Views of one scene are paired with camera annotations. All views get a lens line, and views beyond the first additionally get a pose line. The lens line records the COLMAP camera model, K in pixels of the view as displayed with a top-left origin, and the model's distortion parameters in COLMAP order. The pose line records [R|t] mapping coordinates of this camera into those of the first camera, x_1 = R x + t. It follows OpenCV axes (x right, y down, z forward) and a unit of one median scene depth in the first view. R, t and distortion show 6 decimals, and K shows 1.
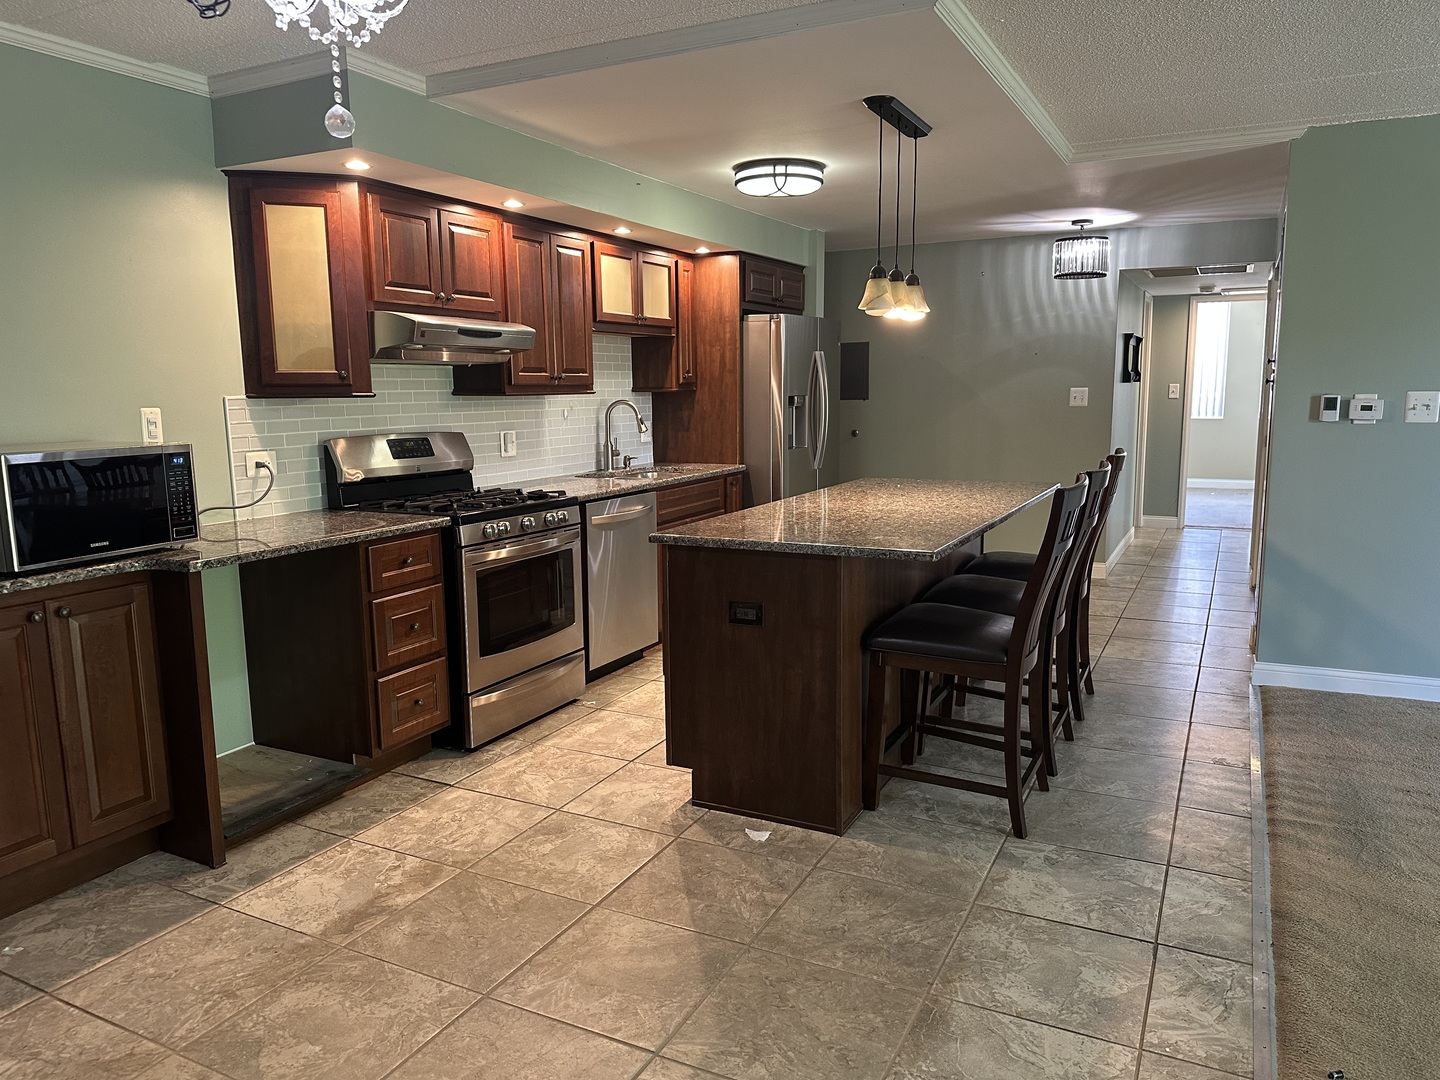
lens RADIAL K [[1002.9, 0, 720.0], [0, 1002.9, 540.0], [0, 0, 1]] dist [0.090452, -0.134050]
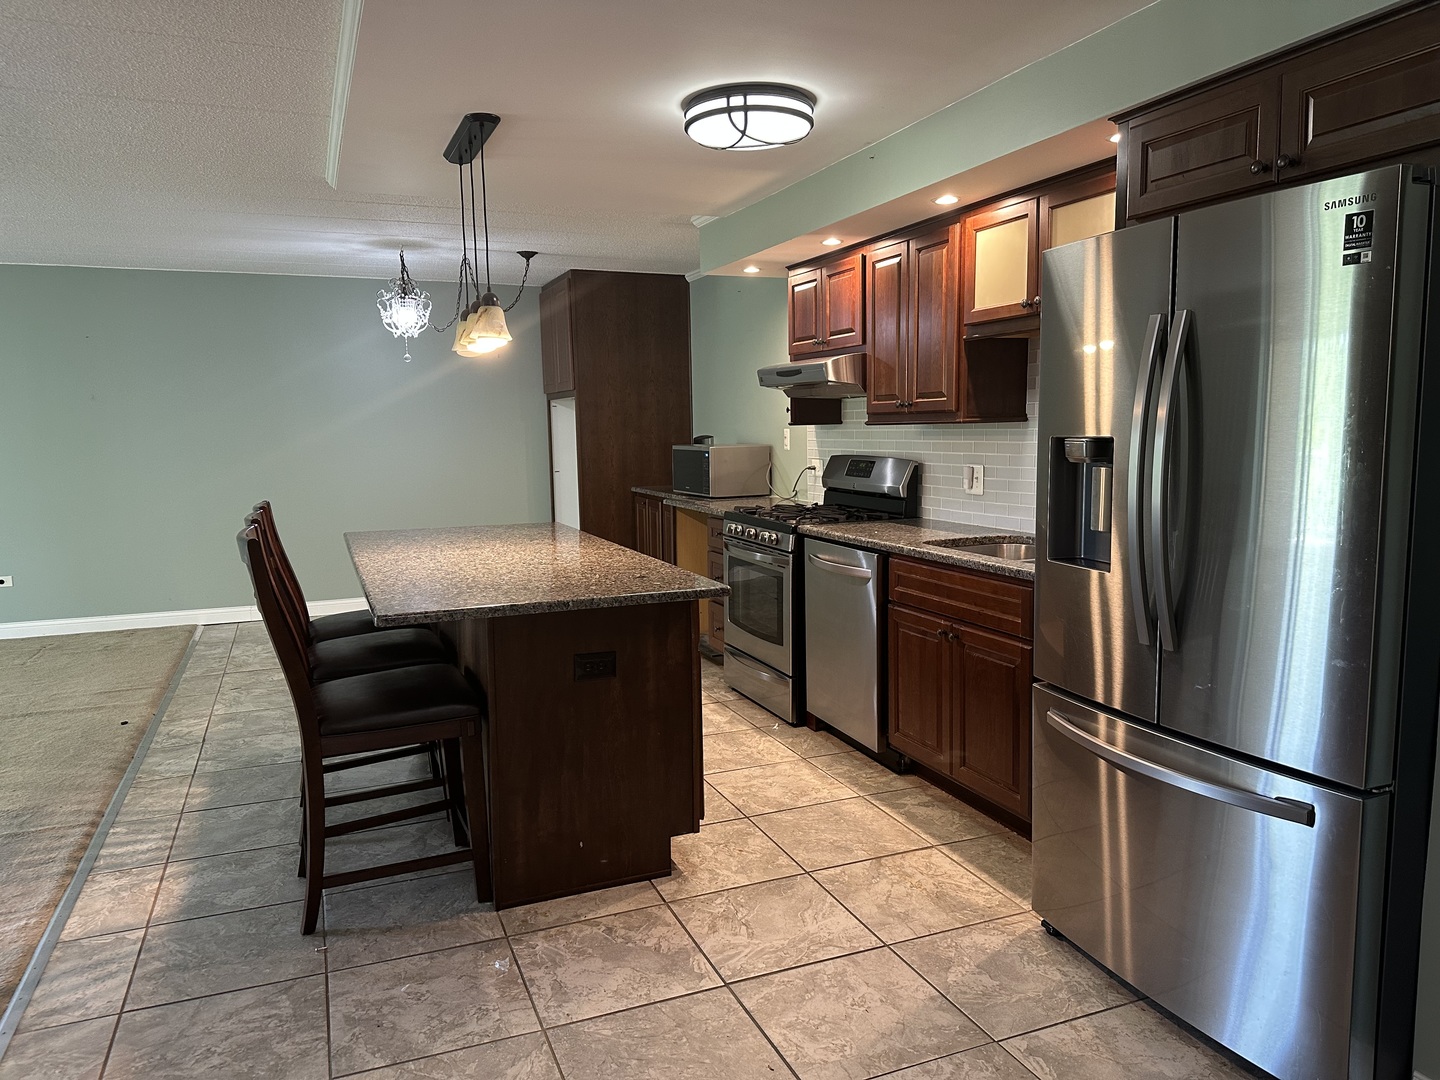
lens RADIAL K [[1011.6, 0, 720.0], [0, 1011.6, 540.0], [0, 0, 1]] dist [-0.003225, -0.002220]
pose [[-0.648141, 0.105002, -0.754246, 0.781925], [-0.095632, 0.971384, 0.217410, -0.284248], [0.755491, 0.213043, -0.619553, 1.854872]]
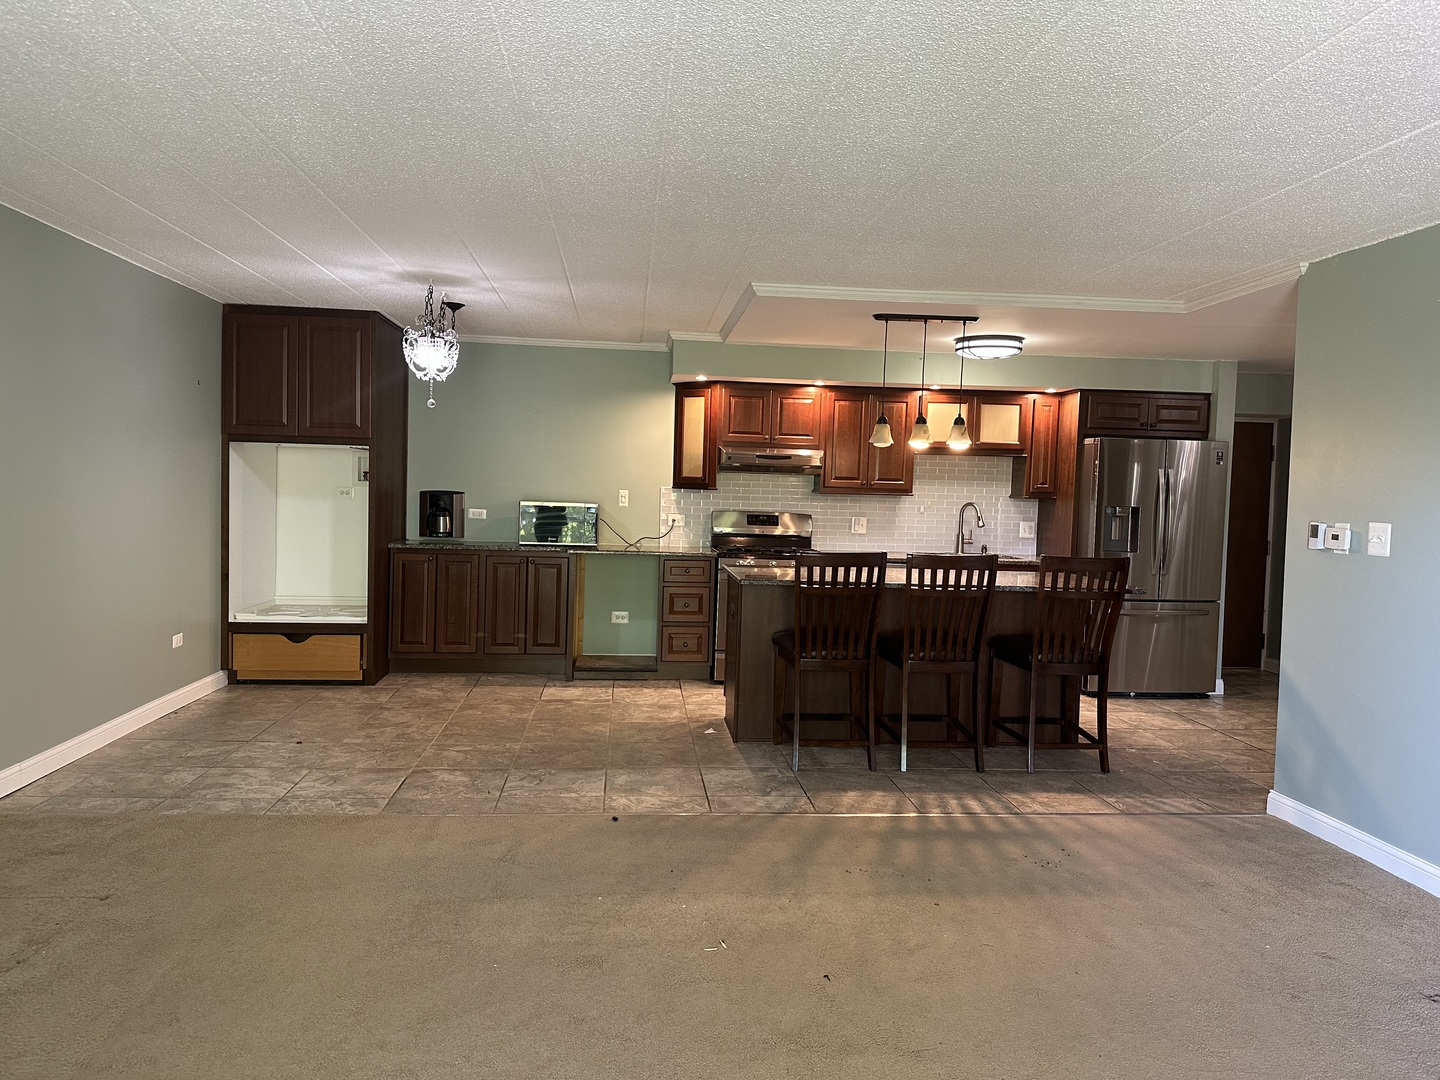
lens RADIAL K [[1002.9, 0, 720.0], [0, 1002.9, 540.0], [0, 0, 1]] dist [0.090452, -0.134050]
pose [[0.525502, 0.075374, -0.847447, 1.325804], [-0.164804, 0.986220, -0.014479, -0.020539], [0.834678, 0.147272, 0.530683, 0.001804]]
